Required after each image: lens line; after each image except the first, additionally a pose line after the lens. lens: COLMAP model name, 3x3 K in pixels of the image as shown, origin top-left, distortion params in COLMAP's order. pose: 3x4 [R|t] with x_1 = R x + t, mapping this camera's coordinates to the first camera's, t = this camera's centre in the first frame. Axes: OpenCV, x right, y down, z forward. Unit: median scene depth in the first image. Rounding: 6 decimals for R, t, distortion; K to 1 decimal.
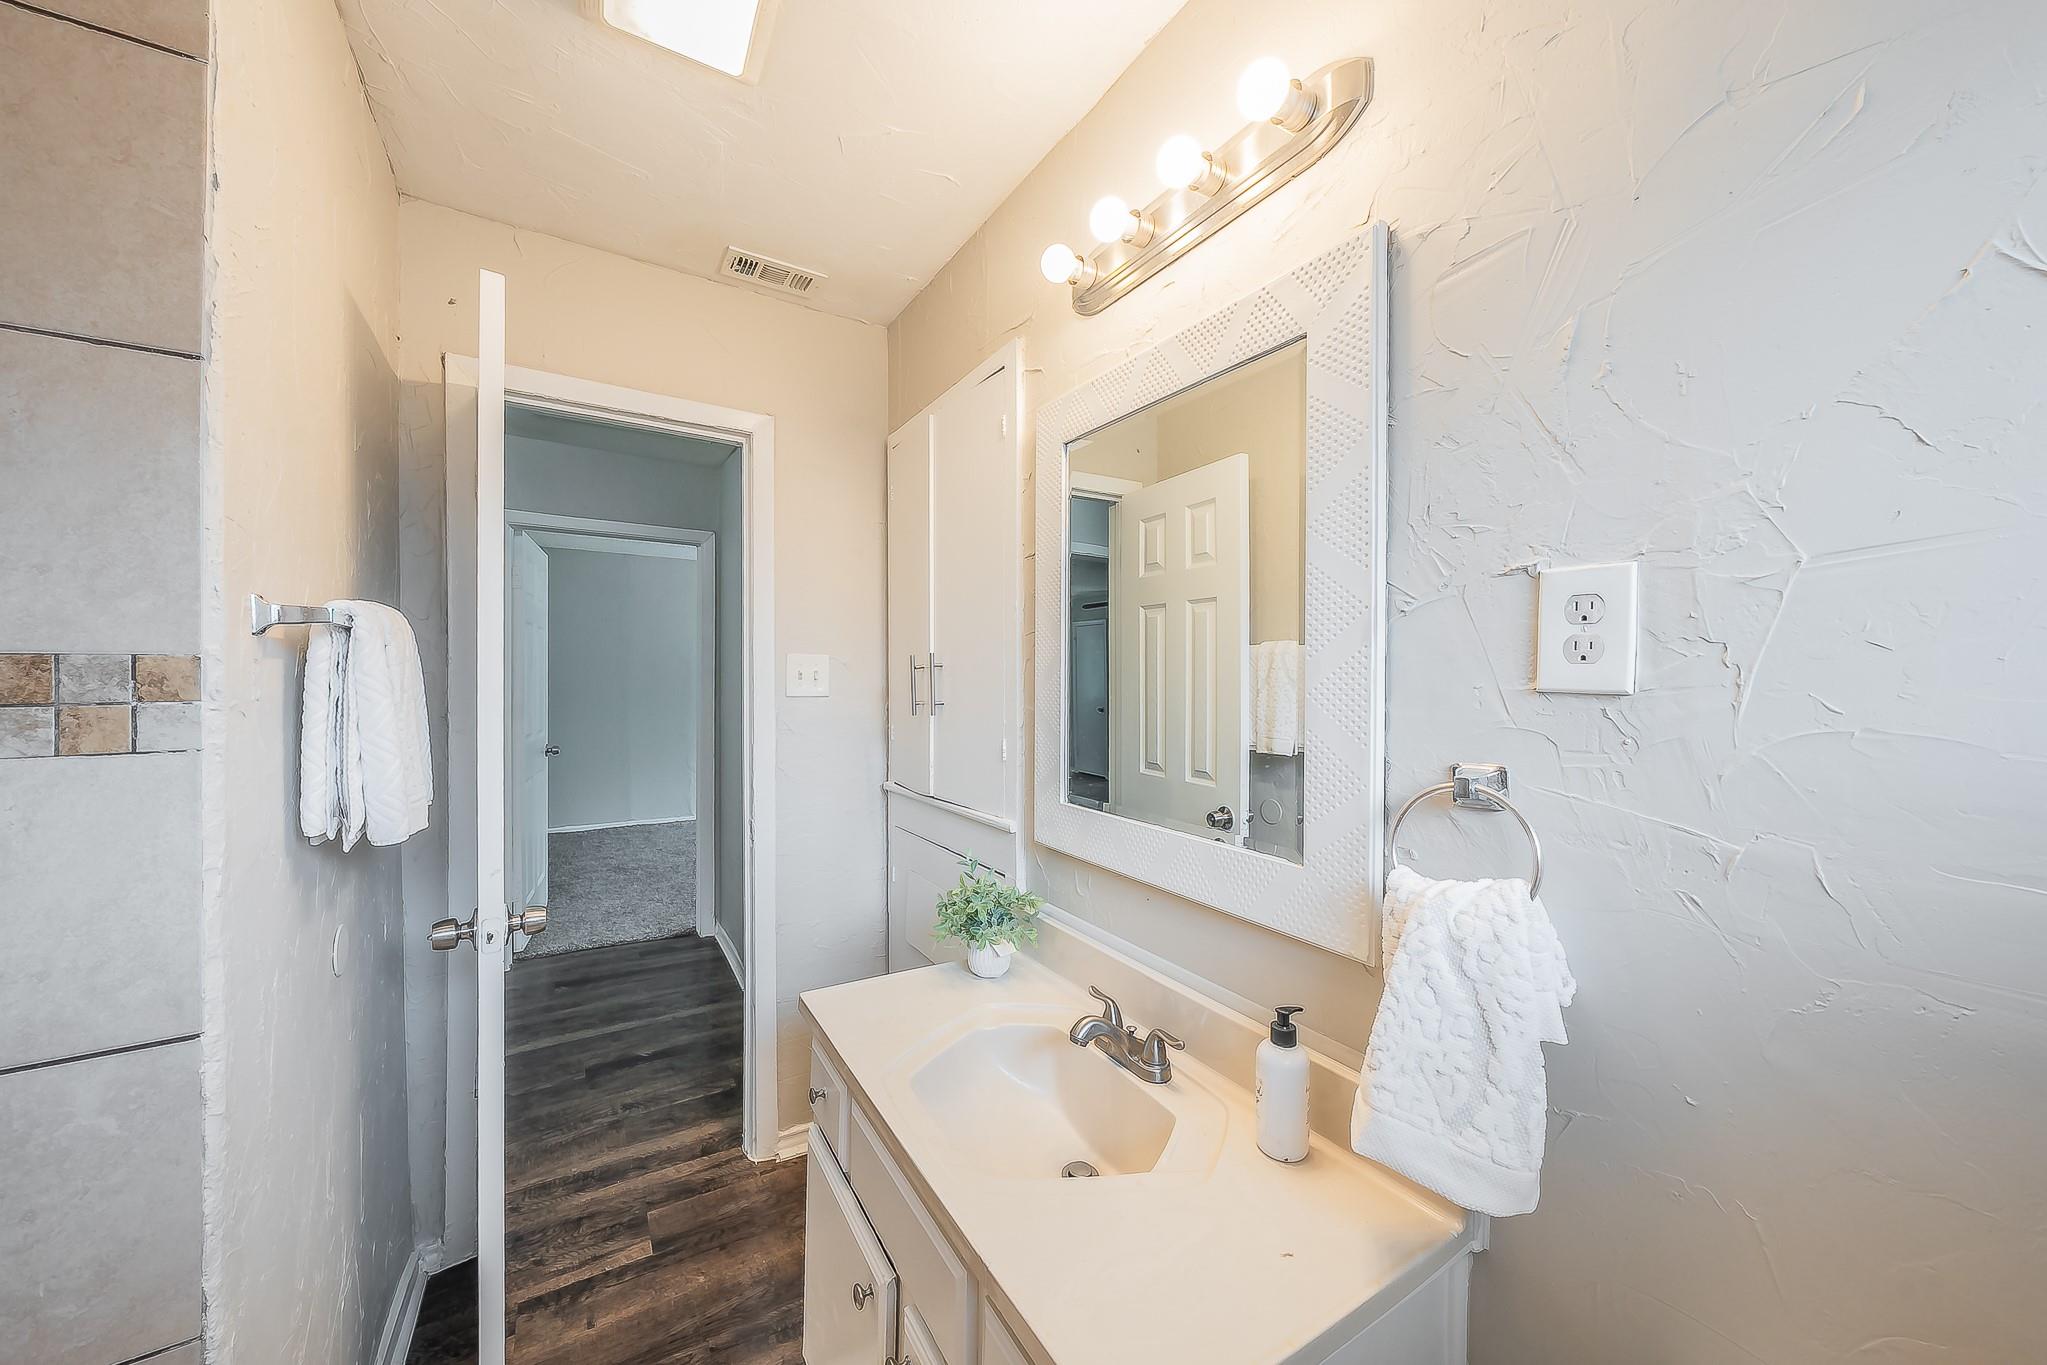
lens RADIAL K [[727.9, 0, 1026.4], [0, 727.9, 681.6], [0, 0, 1]] dist [-0.000182, -0.000165]
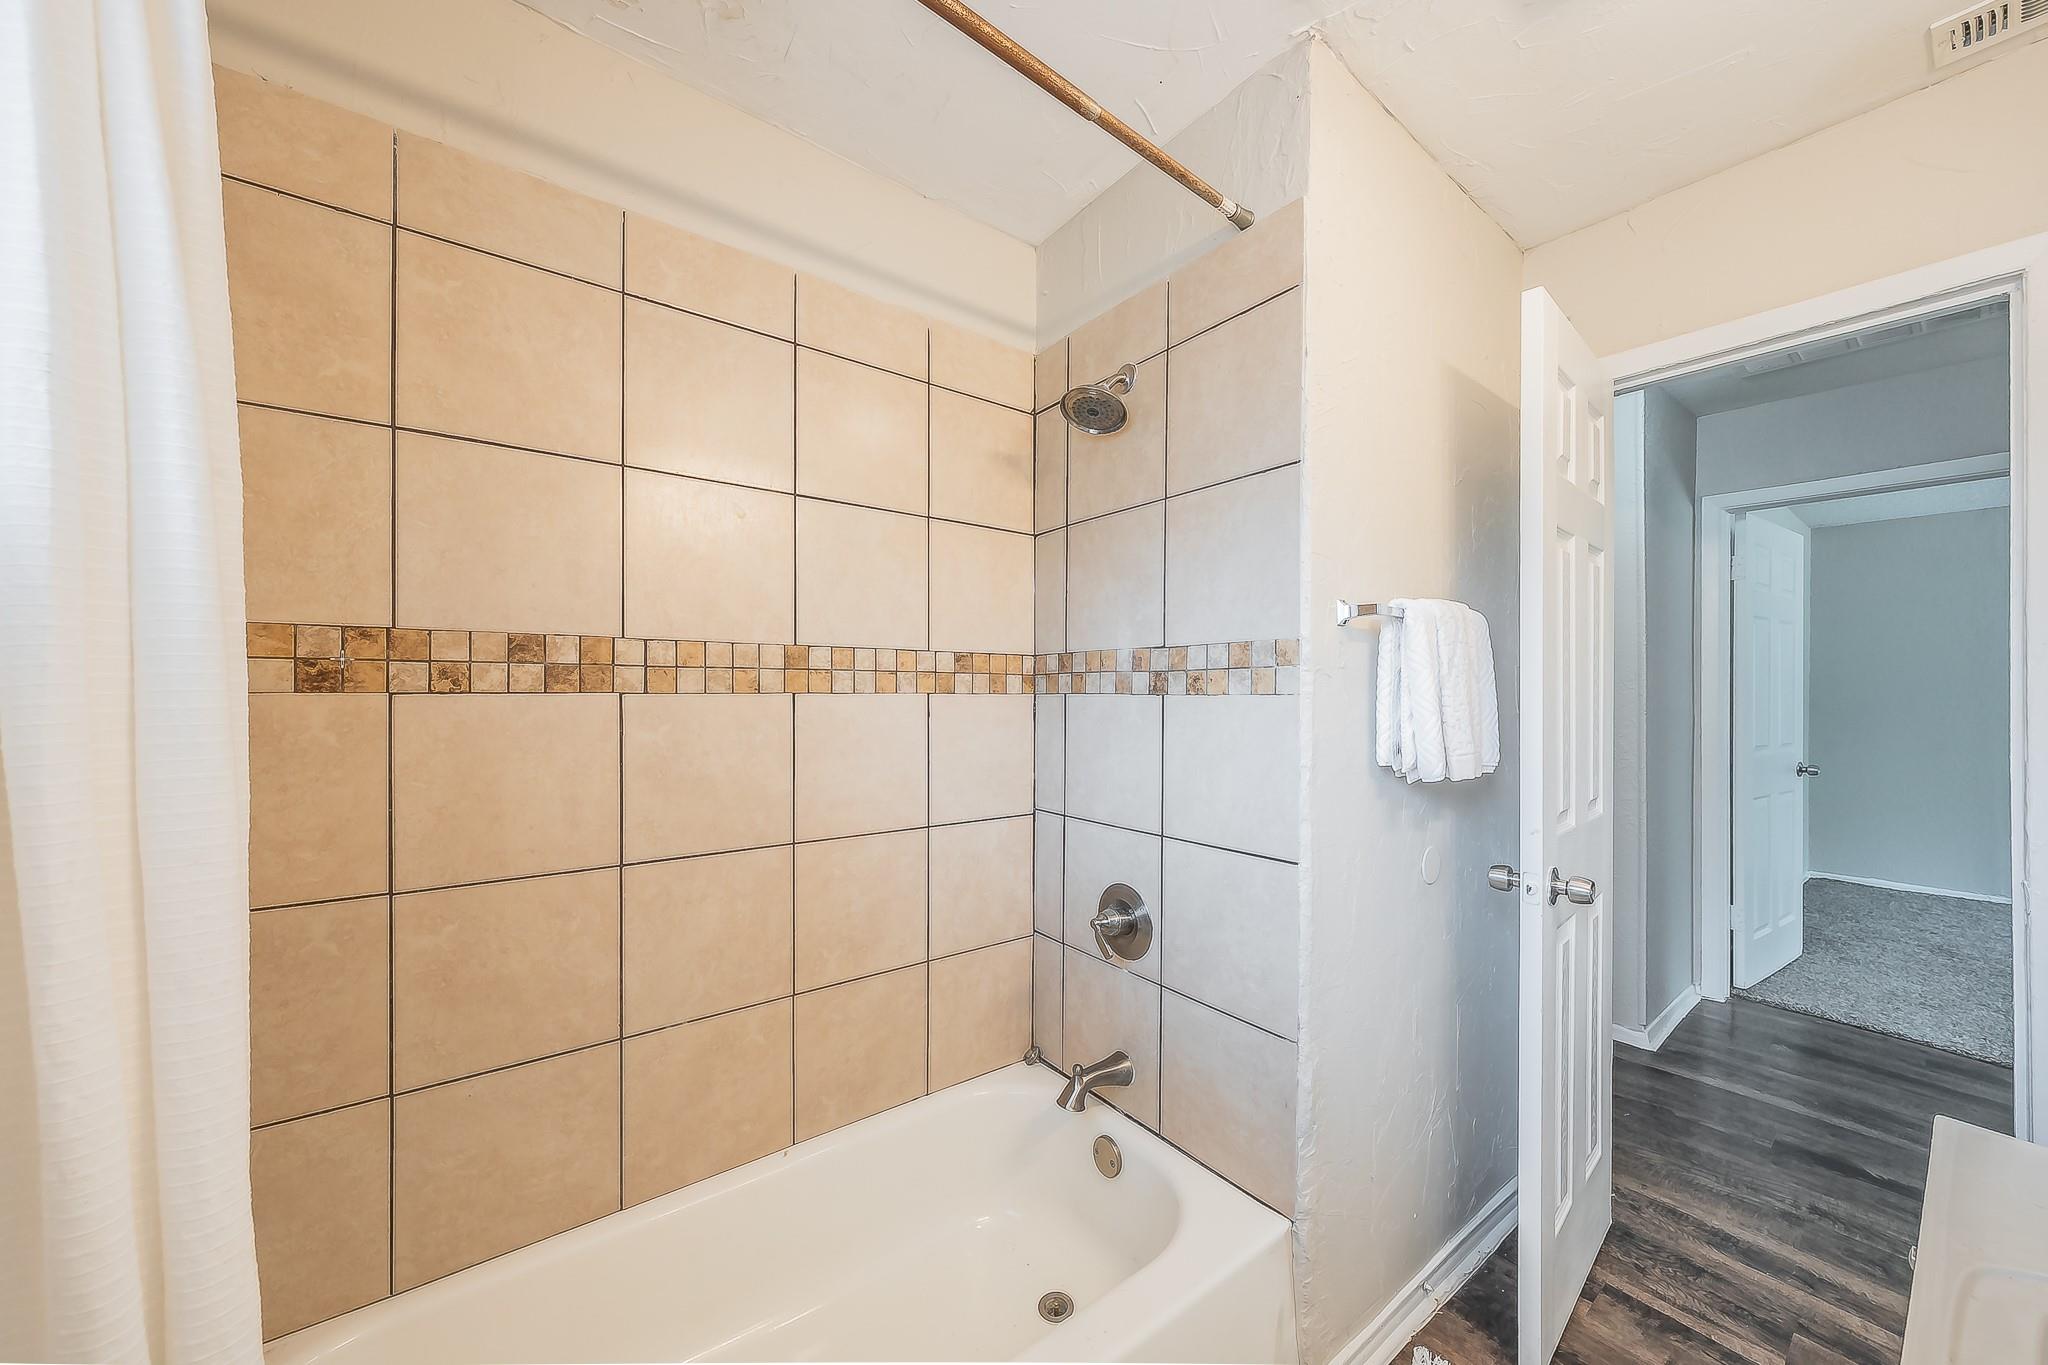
lens RADIAL K [[728.2, 0, 1030.3], [0, 728.2, 701.8], [0, 0, 1]] dist [-0.000182, -0.000165]
pose [[0.093214, 0.005836, -0.995629, 0.198650], [-0.008416, 0.999952, 0.005074, 0.044179], [0.995610, 0.007906, 0.093259, 0.091697]]
